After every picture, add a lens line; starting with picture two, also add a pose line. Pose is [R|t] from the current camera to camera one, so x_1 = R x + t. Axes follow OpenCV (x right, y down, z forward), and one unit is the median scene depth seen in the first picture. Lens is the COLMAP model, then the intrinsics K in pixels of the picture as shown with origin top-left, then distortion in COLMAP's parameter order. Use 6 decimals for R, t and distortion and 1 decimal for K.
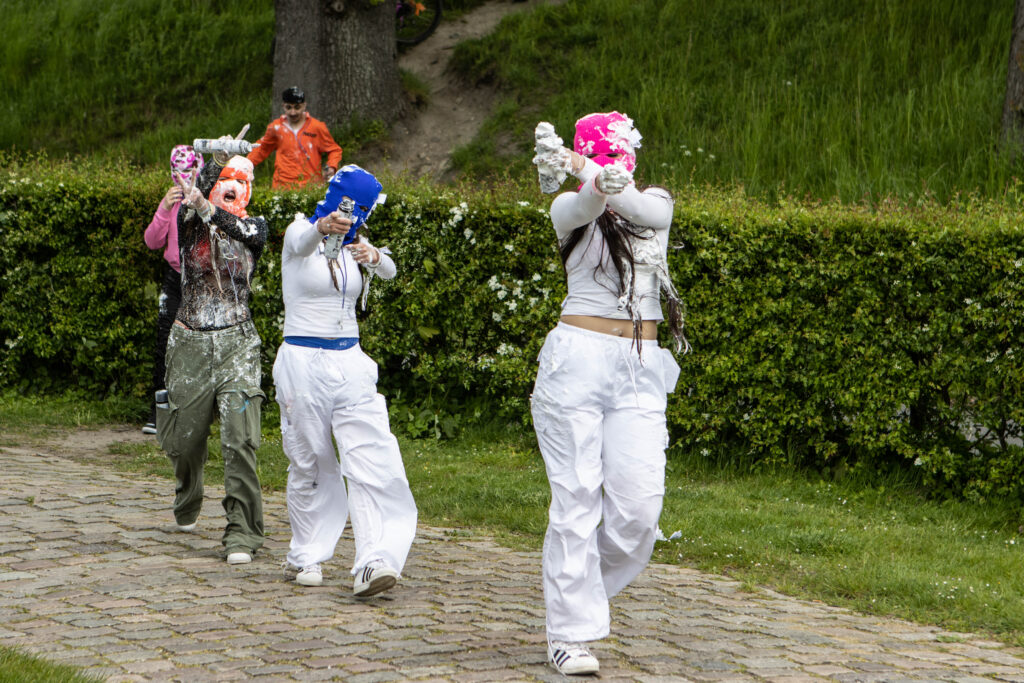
lens RADIAL K [[2570.4, 0, 512.0], [0, 2570.4, 341.5], [0, 0, 1]] dist [0.047717, -0.022573]
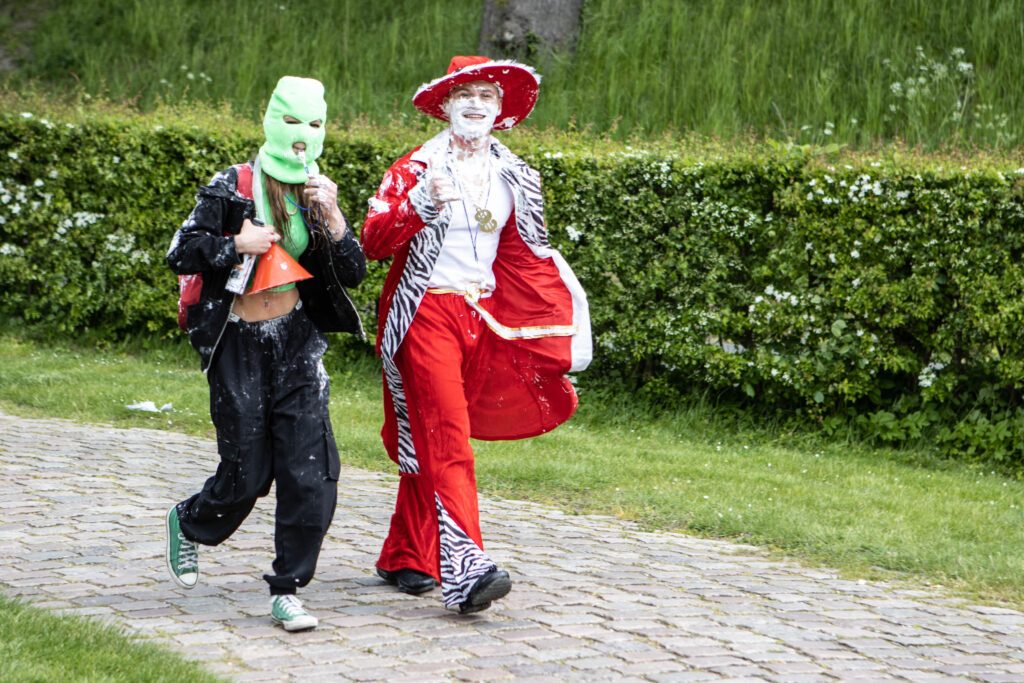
lens RADIAL K [[2841.2, 0, 512.0], [0, 2841.2, 341.5], [0, 0, 1]] dist [0.180792, -1.217384]
pose [[0.983213, 0.006967, 0.182329, -0.013500], [-0.010547, 0.999770, 0.018673, 0.017642], [-0.182157, -0.020283, 0.983060, -0.228803]]
